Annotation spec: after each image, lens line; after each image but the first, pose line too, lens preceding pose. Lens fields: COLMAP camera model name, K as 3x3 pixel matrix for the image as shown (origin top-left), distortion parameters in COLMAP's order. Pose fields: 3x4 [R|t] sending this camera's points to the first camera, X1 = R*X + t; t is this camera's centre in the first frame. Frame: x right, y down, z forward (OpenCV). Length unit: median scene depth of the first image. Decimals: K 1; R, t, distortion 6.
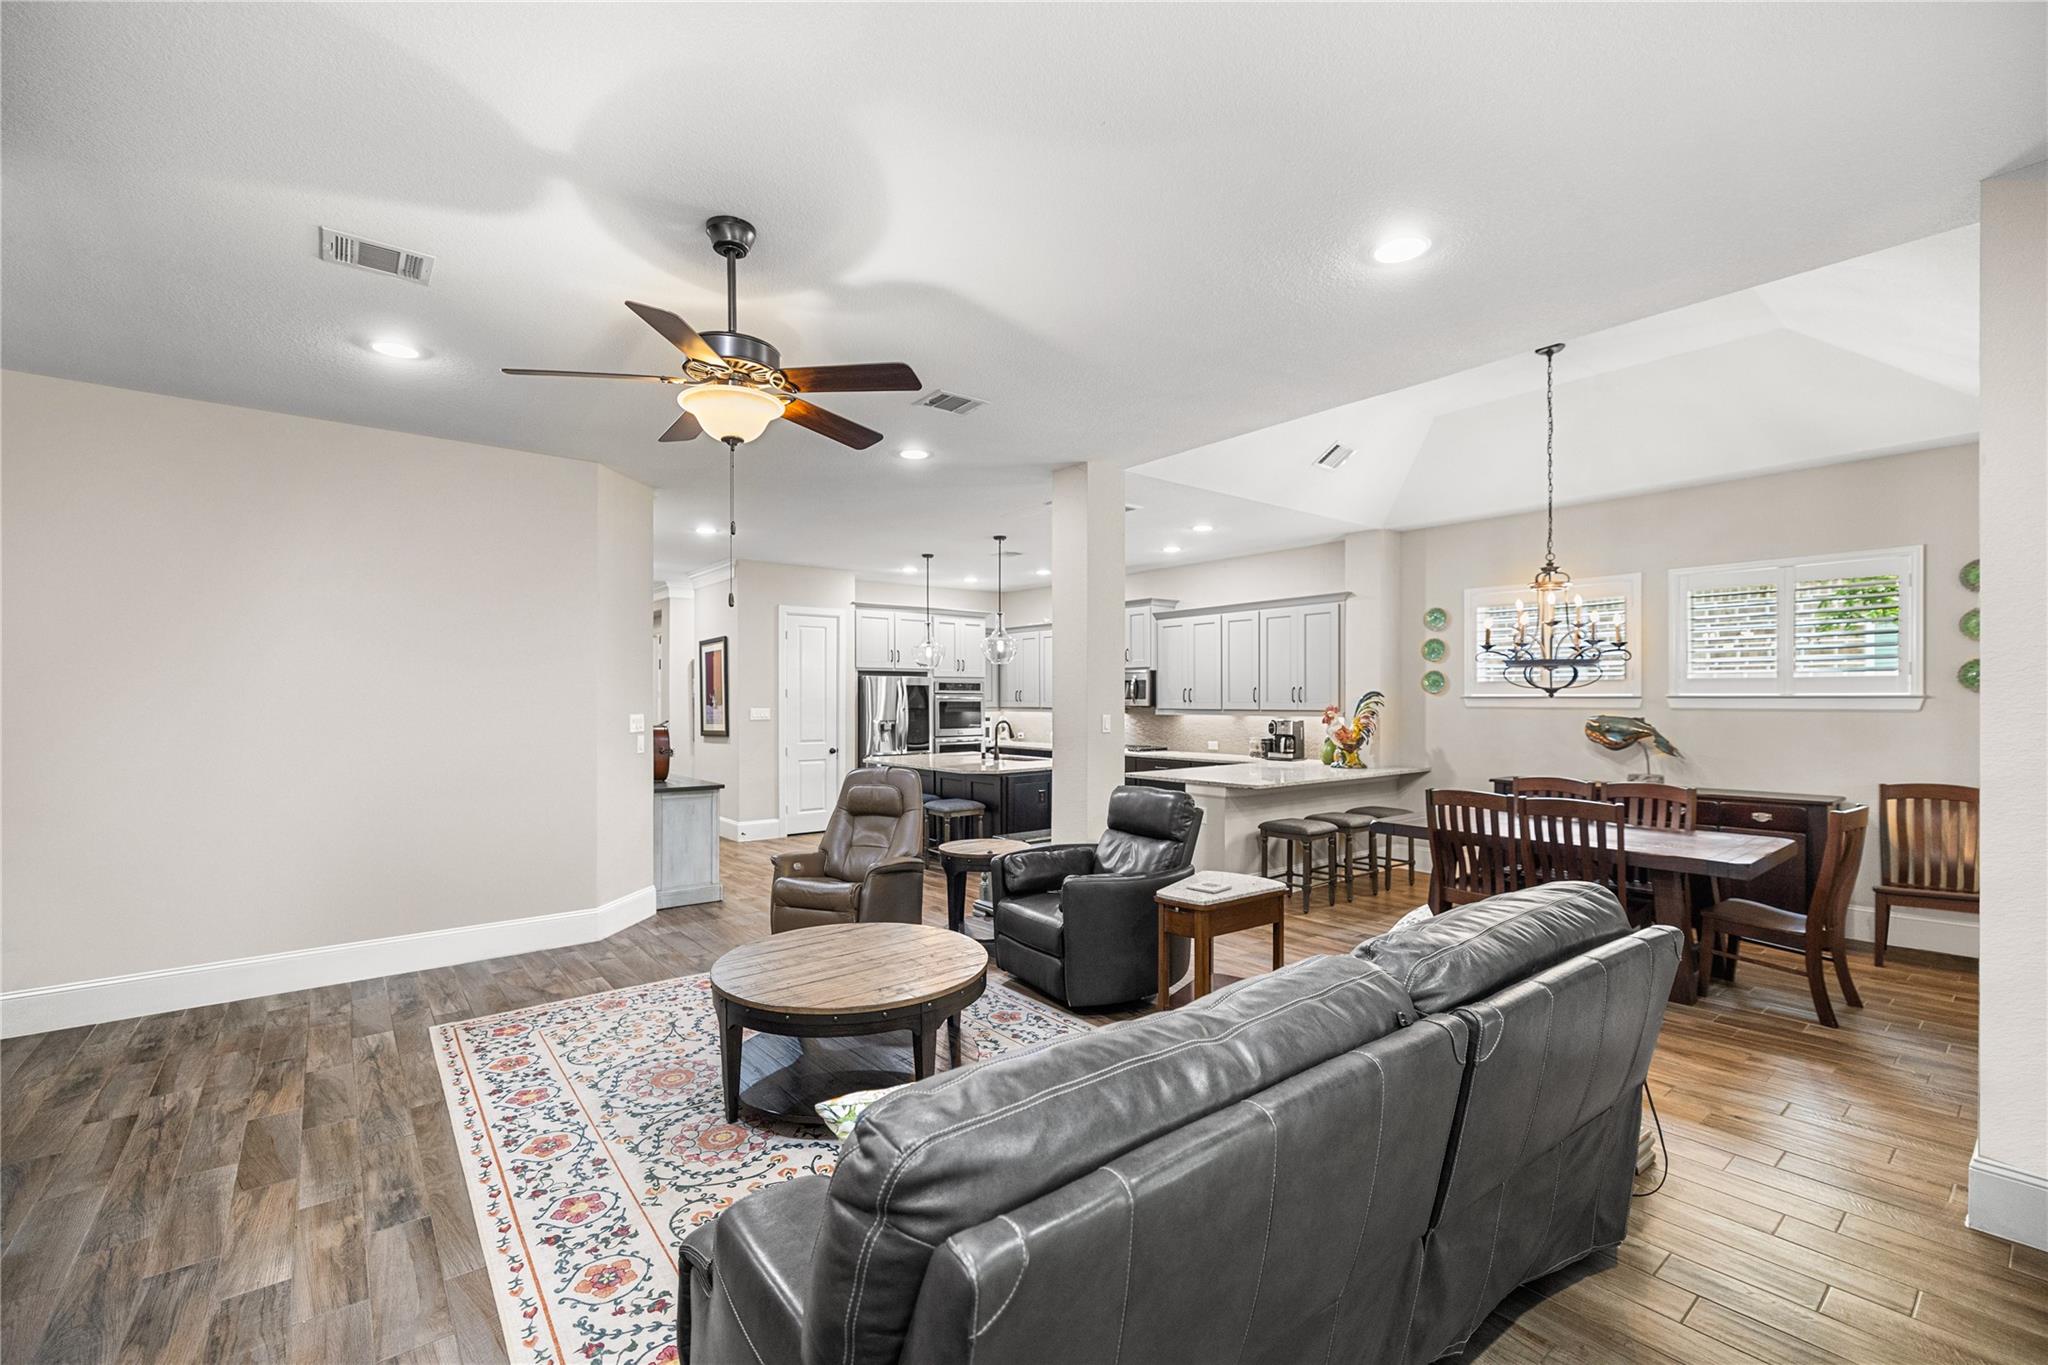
lens RADIAL K [[861.4, 0, 1009.3], [0, 861.4, 696.3], [0, 0, 1]] dist [0.001131, 0.000548]
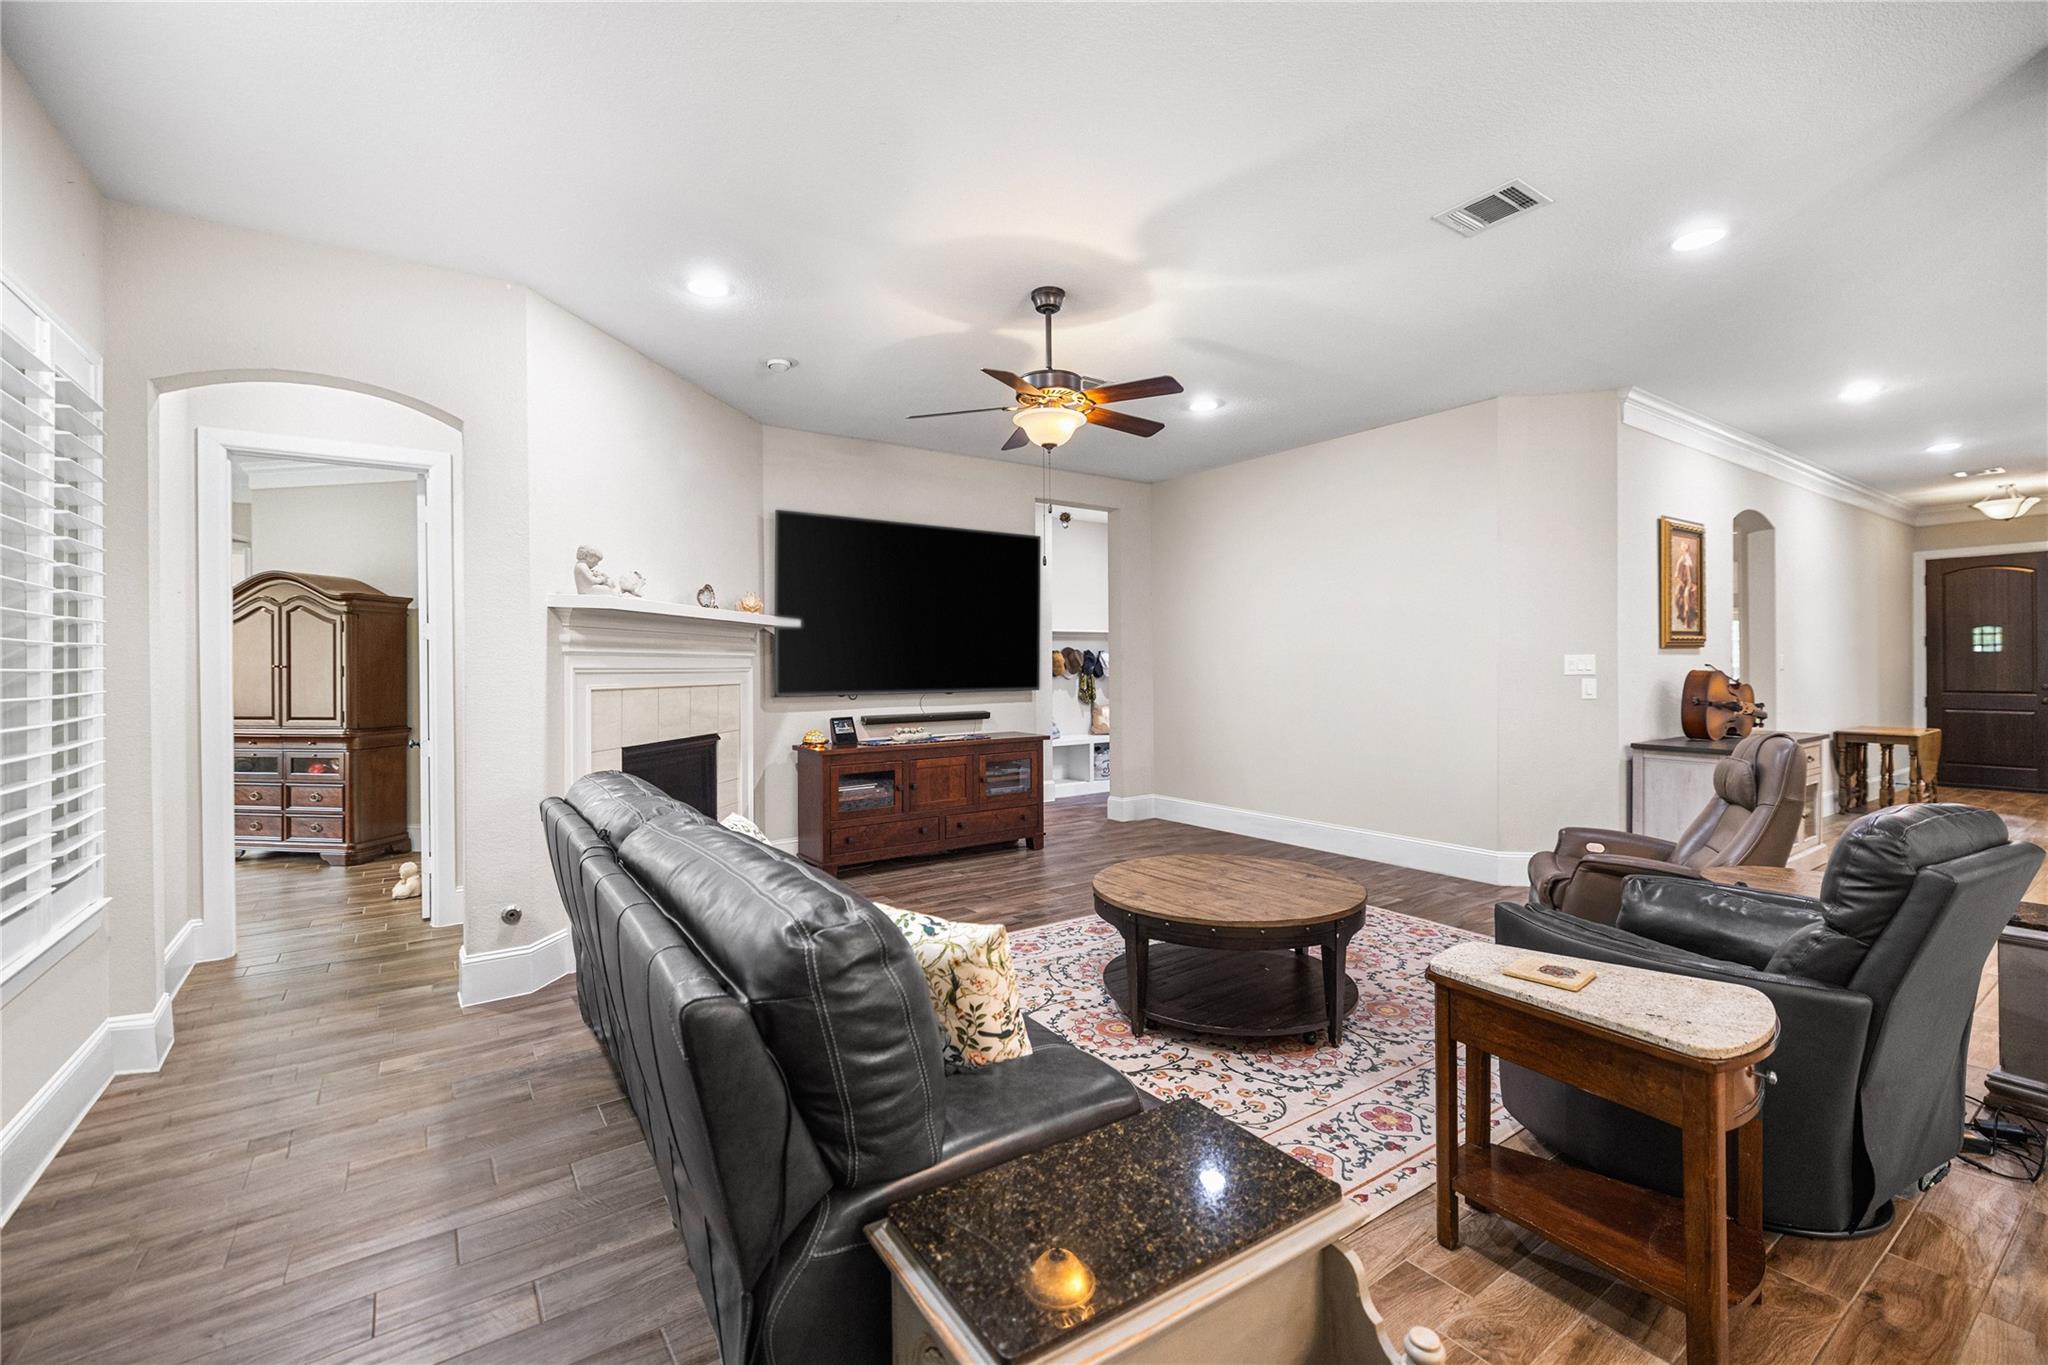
lens RADIAL K [[861.4, 0, 1015.4], [0, 861.4, 669.8], [0, 0, 1]] dist [0.001131, 0.000548]
pose [[-0.062250, 0.006171, -0.998042, 0.549154], [0.010933, 0.999925, 0.005501, 0.028309], [0.998001, -0.010570, -0.062312, 0.528901]]
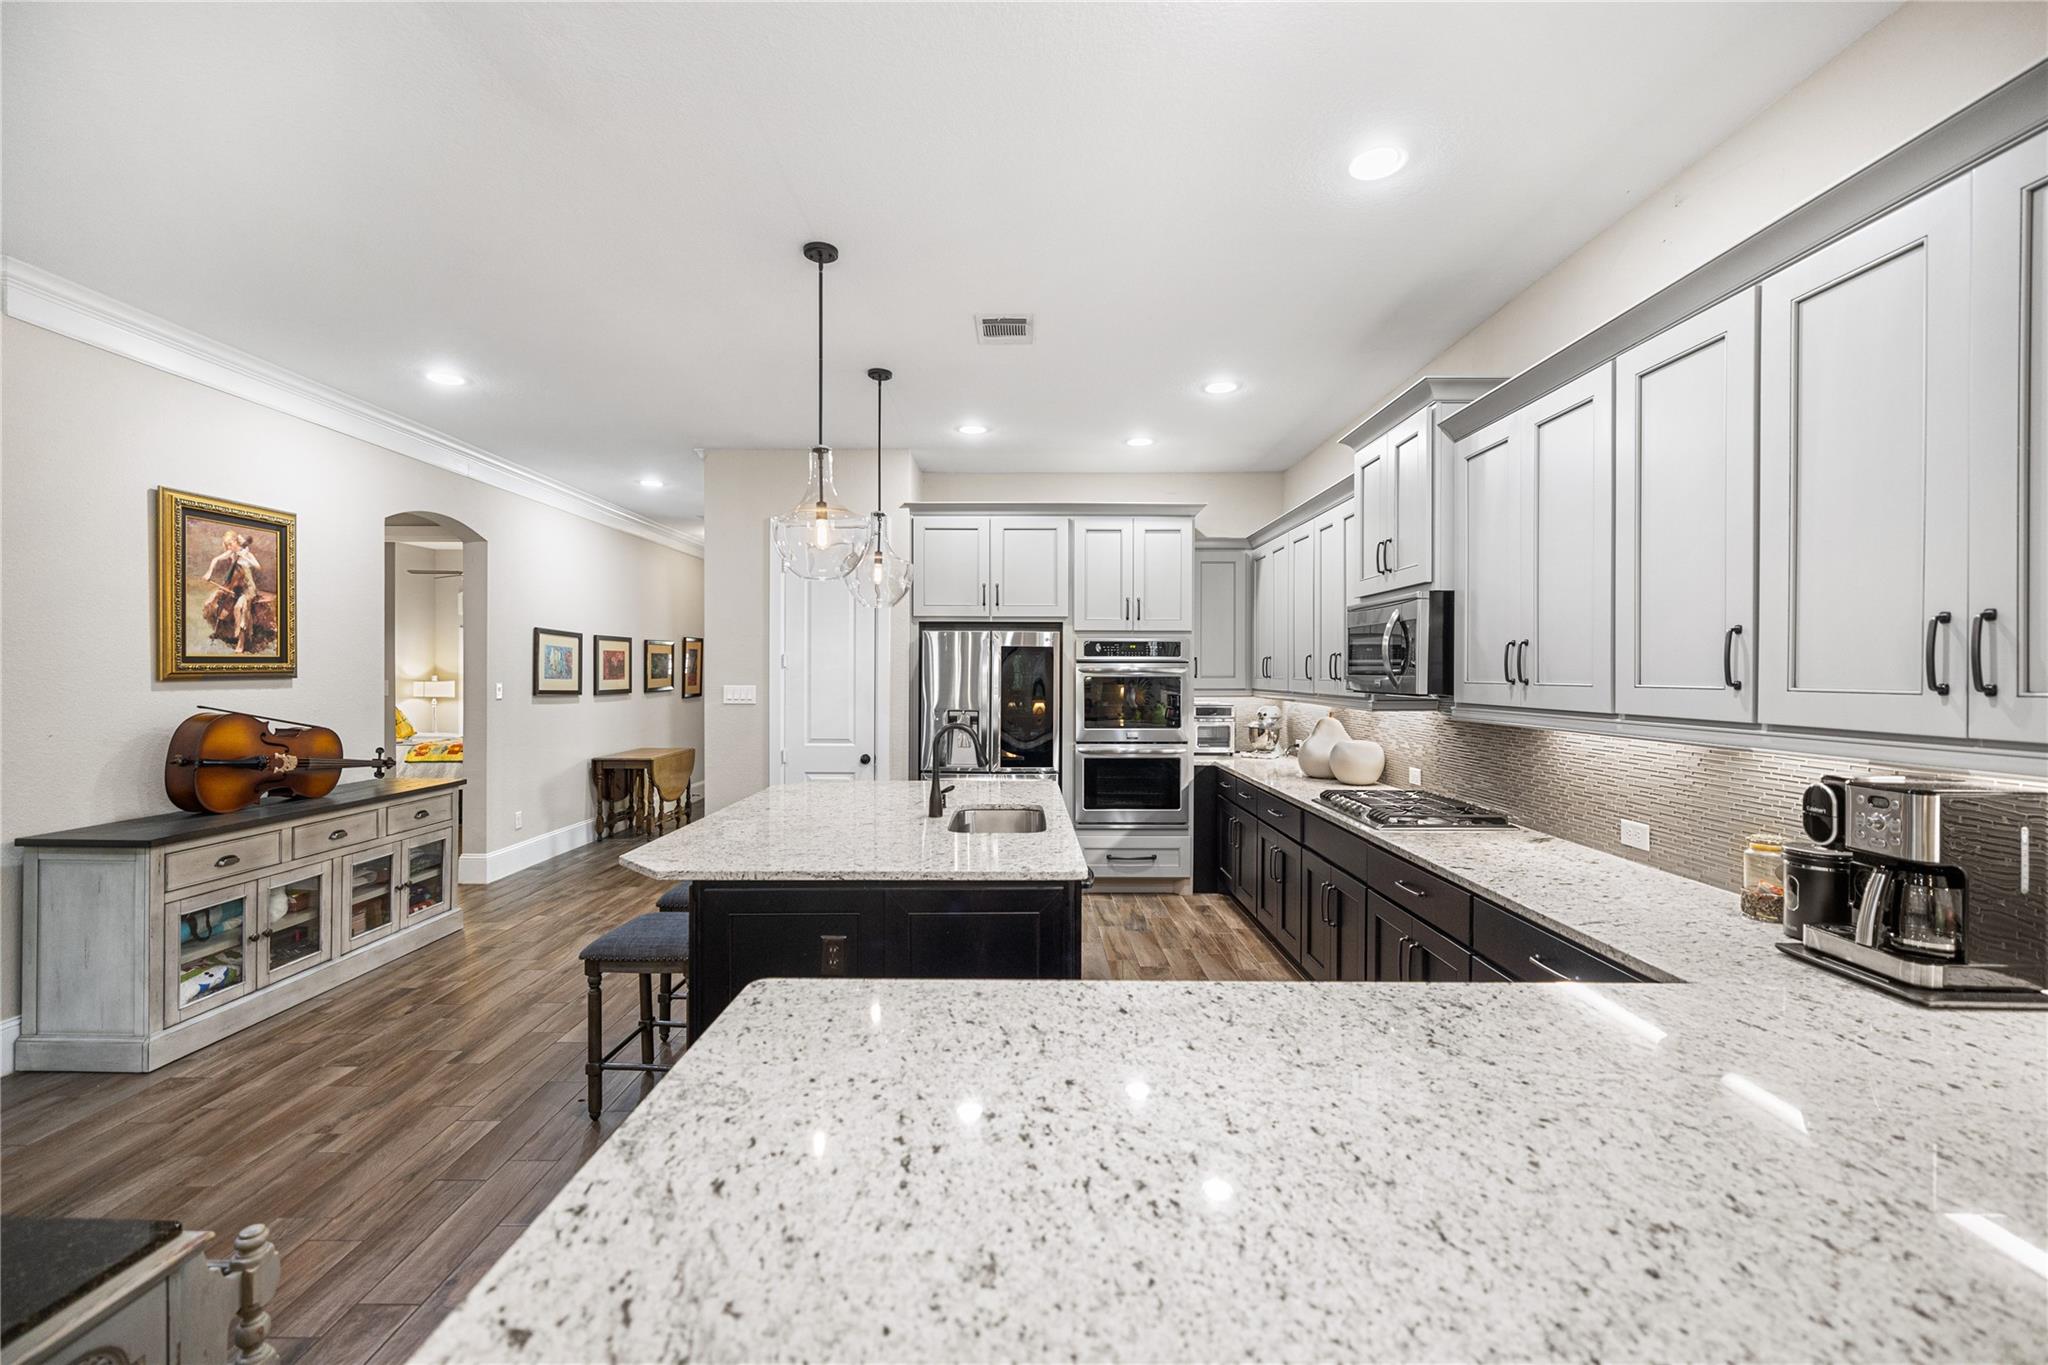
lens RADIAL K [[861.4, 0, 1013.9], [0, 861.4, 670.5], [0, 0, 1]] dist [0.001131, 0.000548]
pose [[0.783566, 0.004658, -0.621291, 0.450048], [-0.004282, 0.999989, 0.002097, 0.002522], [0.621294, 0.001017, 0.783577, 1.131328]]
